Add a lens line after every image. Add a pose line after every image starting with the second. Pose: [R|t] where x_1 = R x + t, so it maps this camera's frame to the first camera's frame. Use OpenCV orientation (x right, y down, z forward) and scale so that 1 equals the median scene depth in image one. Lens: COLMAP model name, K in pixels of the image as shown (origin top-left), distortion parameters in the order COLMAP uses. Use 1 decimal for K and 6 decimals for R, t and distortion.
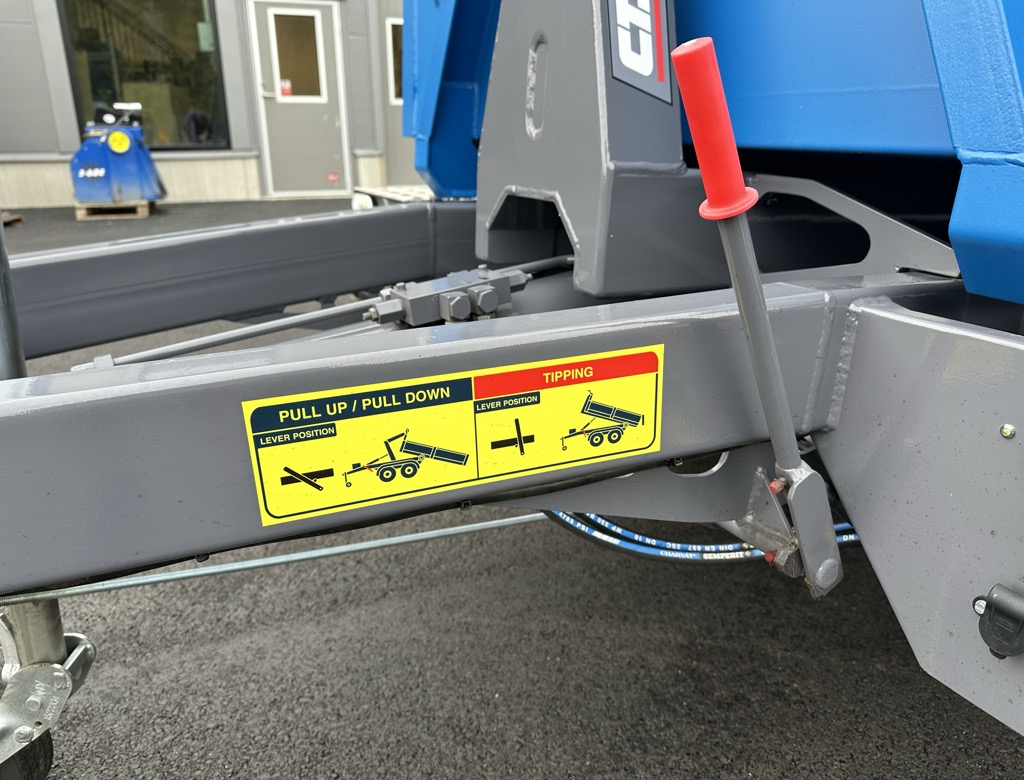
lens RADIAL K [[719.1, 0, 517.4], [0, 719.1, 391.6], [0, 0, 1]] dist [0.050388, -0.061751]
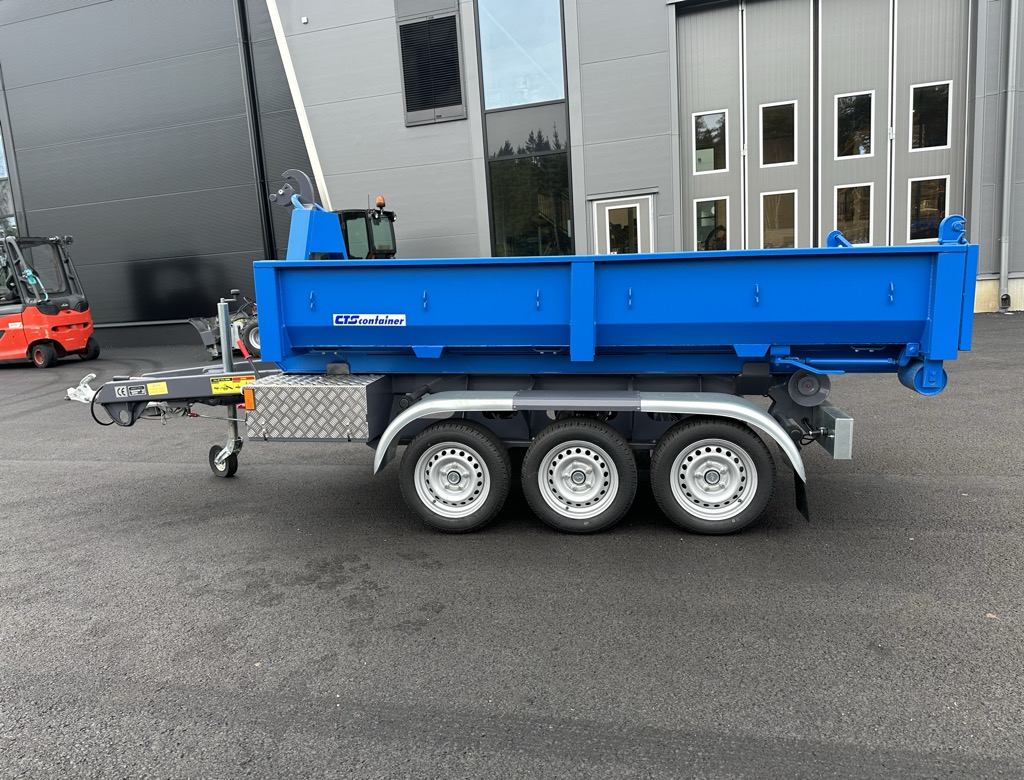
lens RADIAL K [[719.1, 0, 507.4], [0, 719.1, 385.4], [0, 0, 1]] dist [0.050388, -0.061751]
pose [[0.771544, 0.050905, -0.634137, 0.936732], [-0.152577, 0.982508, -0.106767, 0.057764], [0.617609, 0.179130, 0.765814, -0.412658]]
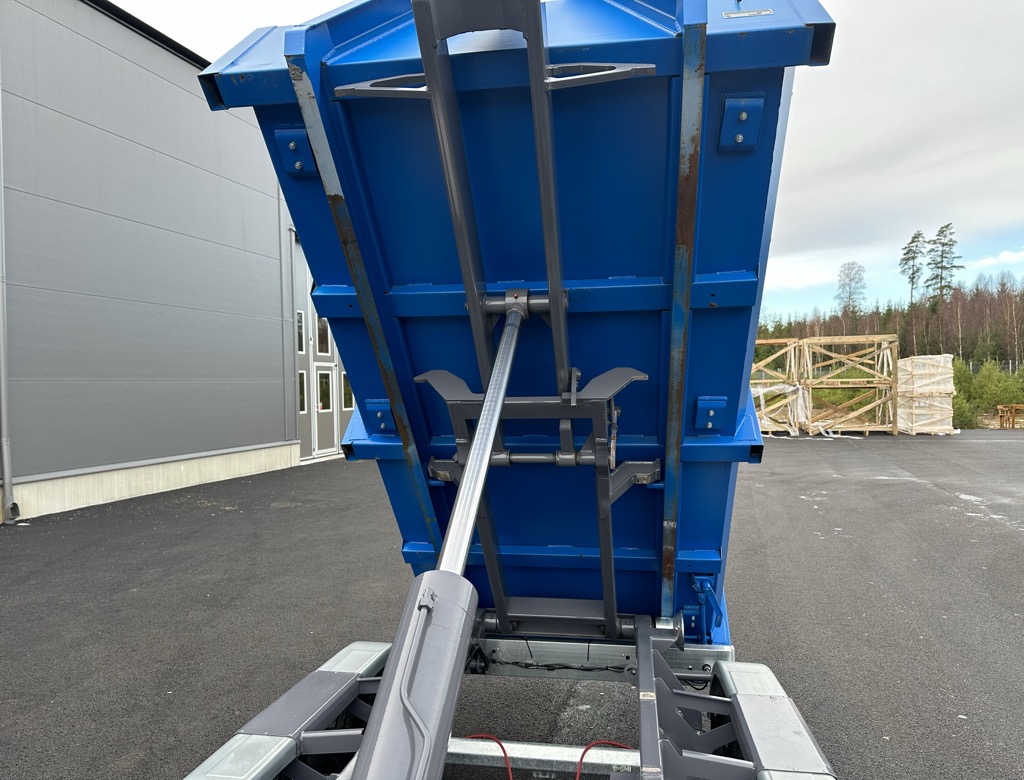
lens RADIAL K [[719.1, 0, 516.1], [0, 719.1, 395.4], [0, 0, 1]] dist [0.050388, -0.061751]
pose [[0.627375, -0.019051, 0.778484, -0.128603], [0.277829, 0.939386, -0.200912, -0.227999], [-0.727469, 0.342332, 0.594640, -0.012653]]
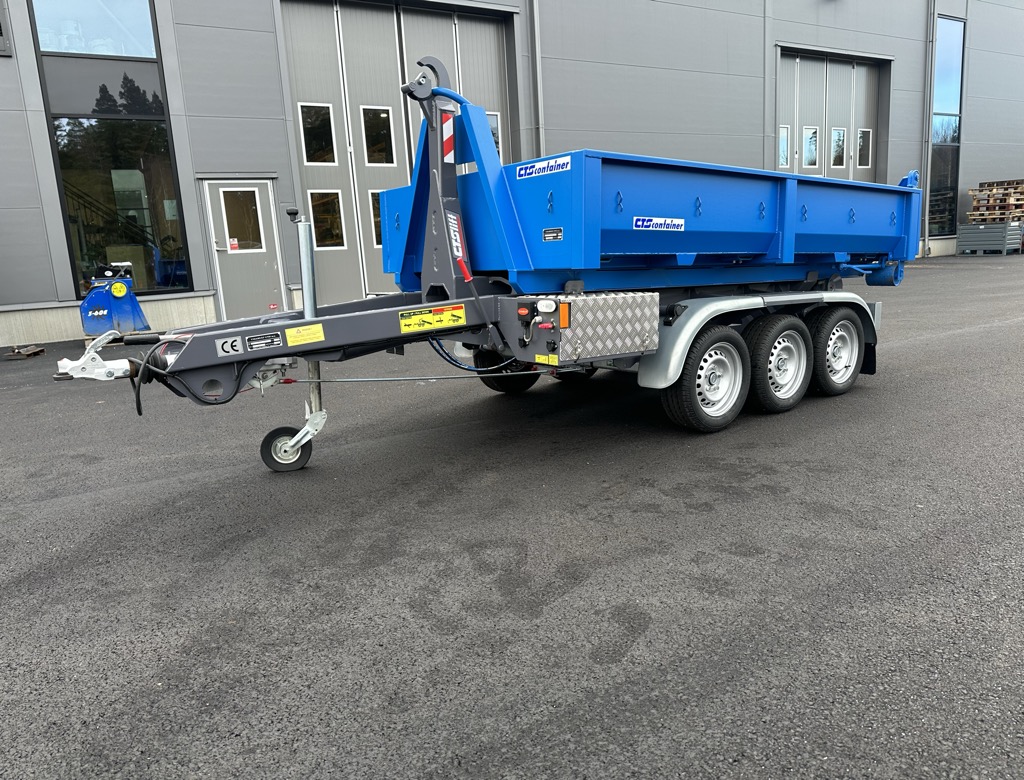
lens RADIAL K [[719.1, 0, 507.6], [0, 719.1, 395.0], [0, 0, 1]] dist [0.050388, -0.061751]
pose [[0.988429, -0.082389, 0.127356, -0.034416], [0.101503, 0.983197, -0.151727, 0.218557], [-0.112716, 0.162898, 0.980183, -0.640014]]
